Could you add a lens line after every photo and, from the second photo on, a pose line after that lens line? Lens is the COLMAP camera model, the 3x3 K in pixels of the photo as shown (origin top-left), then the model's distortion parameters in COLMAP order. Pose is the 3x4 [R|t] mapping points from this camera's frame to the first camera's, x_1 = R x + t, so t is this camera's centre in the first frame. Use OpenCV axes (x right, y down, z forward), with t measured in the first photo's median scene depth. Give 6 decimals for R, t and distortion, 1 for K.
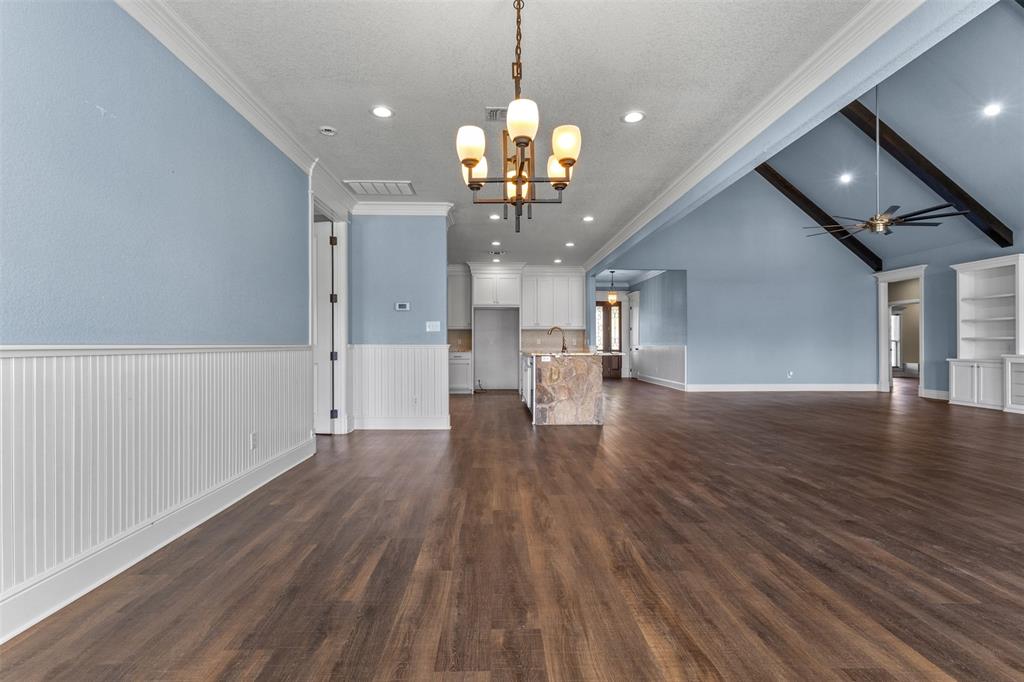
lens RADIAL K [[475.8, 0, 502.6], [0, 475.8, 332.9], [0, 0, 1]] dist [-0.000873, 0.002305]
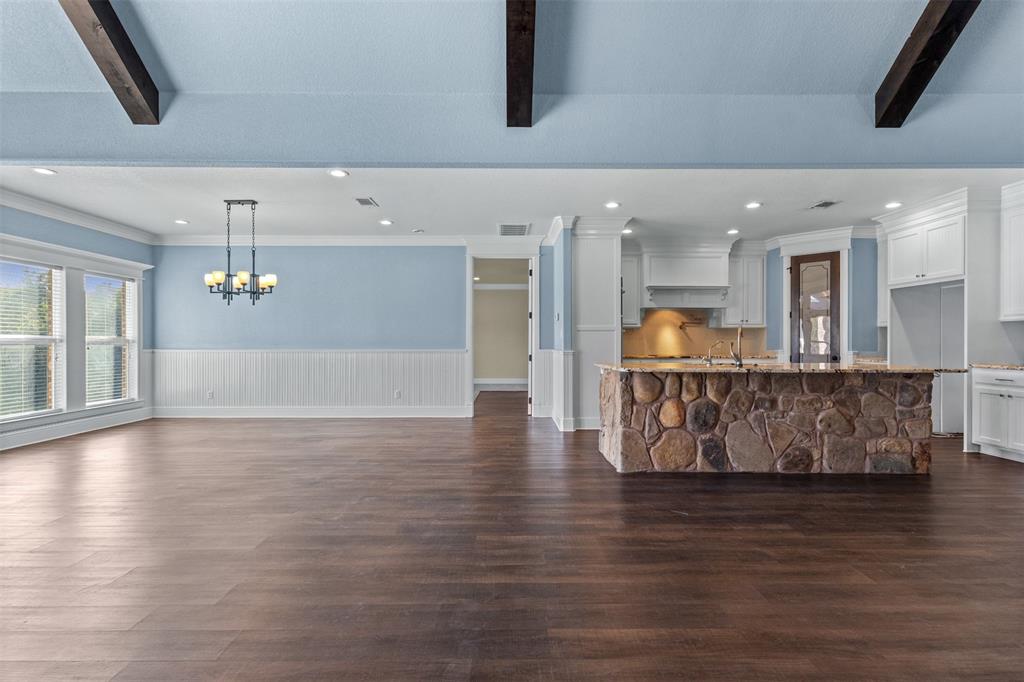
lens RADIAL K [[475.8, 0, 507.7], [0, 475.8, 340.5], [0, 0, 1]] dist [-0.000873, 0.002305]
pose [[-0.018876, -0.002593, -0.999818, 1.001727], [0.024167, 0.999703, -0.003049, 0.003199], [0.999530, -0.024221, -0.018808, 0.959577]]
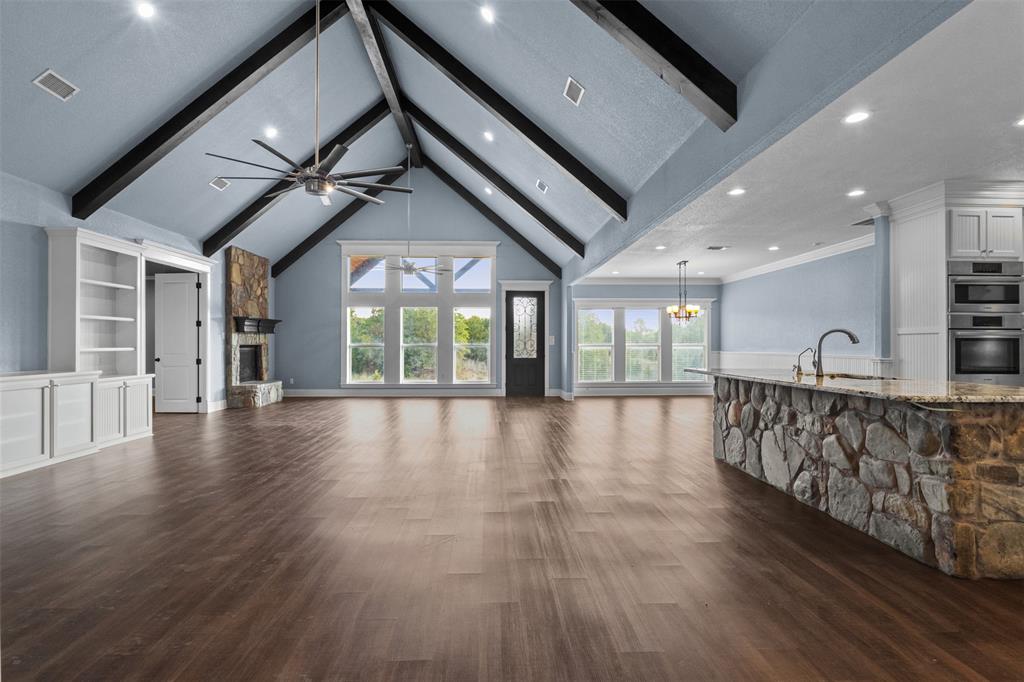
lens RADIAL K [[488.2, 0, 504.5], [0, 488.2, 344.0], [0, 0, 1]] dist [-0.006508, 0.000253]
pose [[-0.999984, 0.001972, -0.005263, 0.649137], [0.002113, 0.999637, -0.026853, 0.023494], [0.005208, -0.026863, -0.999626, 2.069325]]
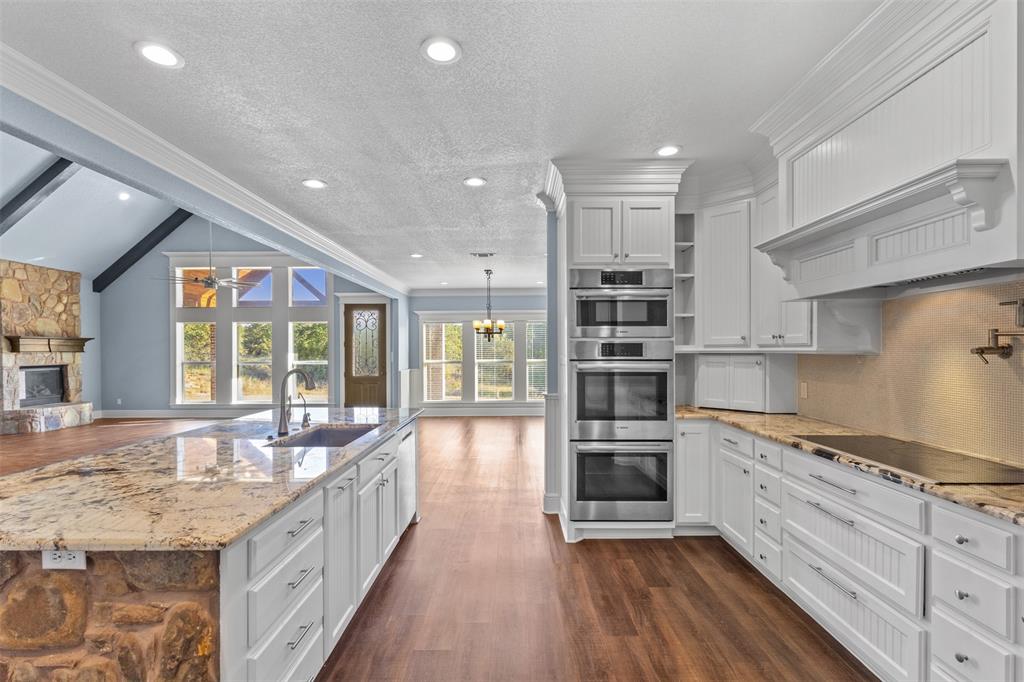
lens RADIAL K [[475.8, 0, 506.7], [0, 475.8, 353.9], [0, 0, 1]] dist [-0.000873, 0.002305]
pose [[-0.999252, 0.007659, 0.037903, -0.085937], [0.006983, 0.999815, -0.017913, -0.022372], [-0.038033, -0.017635, -0.999121, 1.847654]]
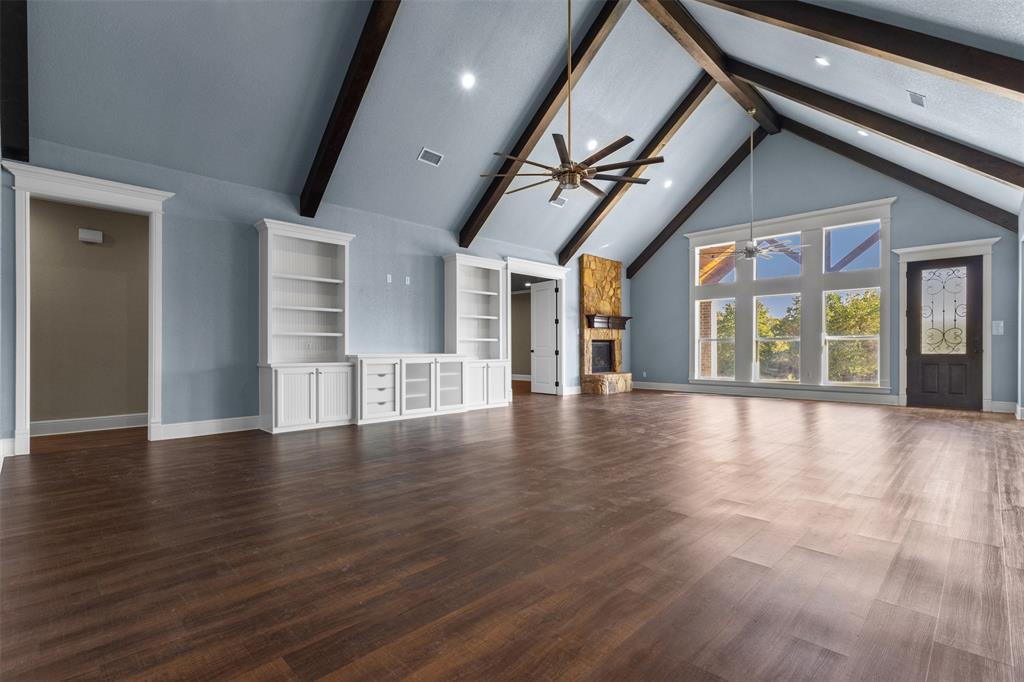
lens RADIAL K [[475.8, 0, 507.1], [0, 475.8, 348.1], [0, 0, 1]] dist [-0.000873, 0.002305]
pose [[-0.684041, 0.005201, 0.729425, 0.401943], [-0.016591, 0.999605, -0.022686, 0.063677], [-0.729255, -0.027620, -0.683685, 1.913879]]
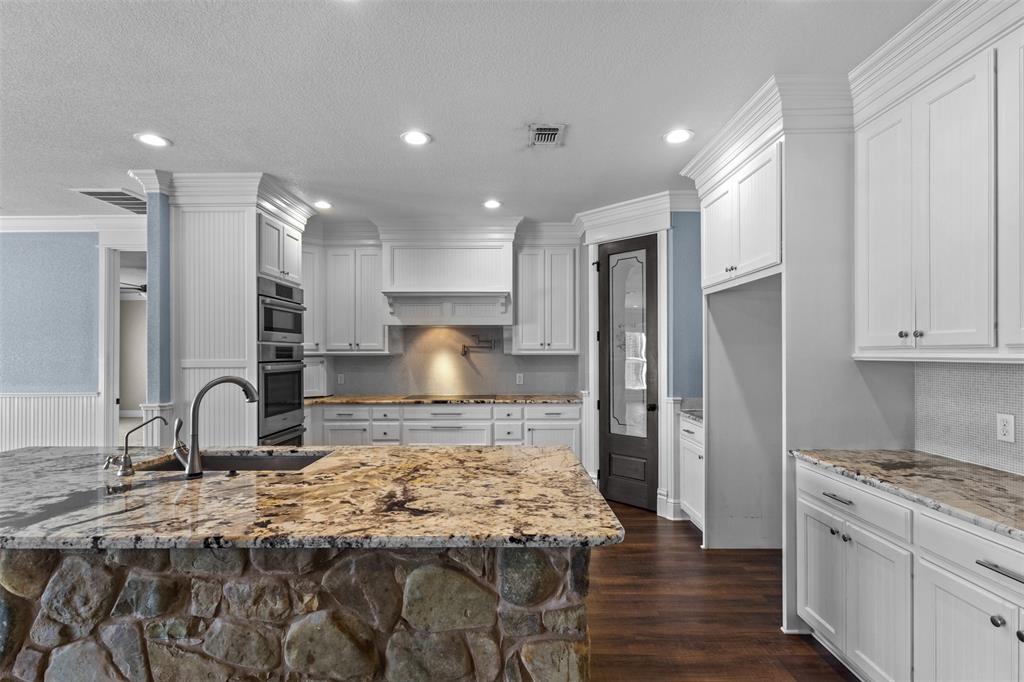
lens RADIAL K [[475.8, 0, 510.4], [0, 475.8, 347.7], [0, 0, 1]] dist [-0.000873, 0.002305]
pose [[-0.028242, -0.006113, -0.999582, 0.515599], [0.027967, 0.999585, -0.006903, -0.030784], [0.999210, -0.028150, -0.028060, 1.585080]]
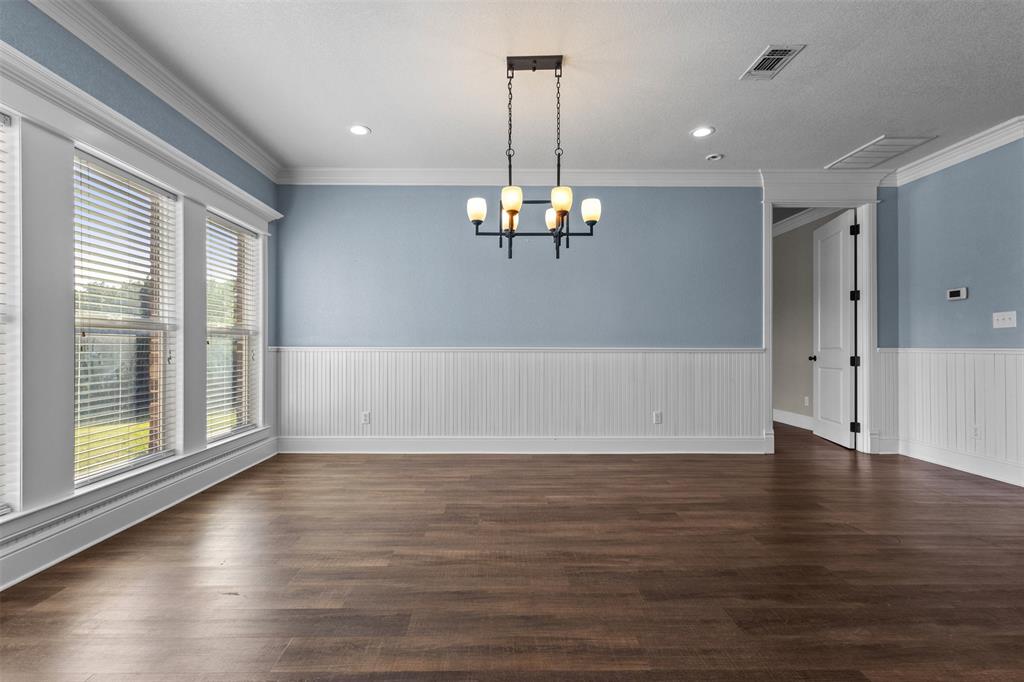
lens RADIAL K [[475.8, 0, 489.9], [0, 475.8, 336.9], [0, 0, 1]] dist [-0.000873, 0.002305]
pose [[-0.020634, -0.022720, -0.999529, 0.537971], [0.020995, 0.999511, -0.023153, 0.009998], [0.999567, -0.021463, -0.020147, 0.345844]]
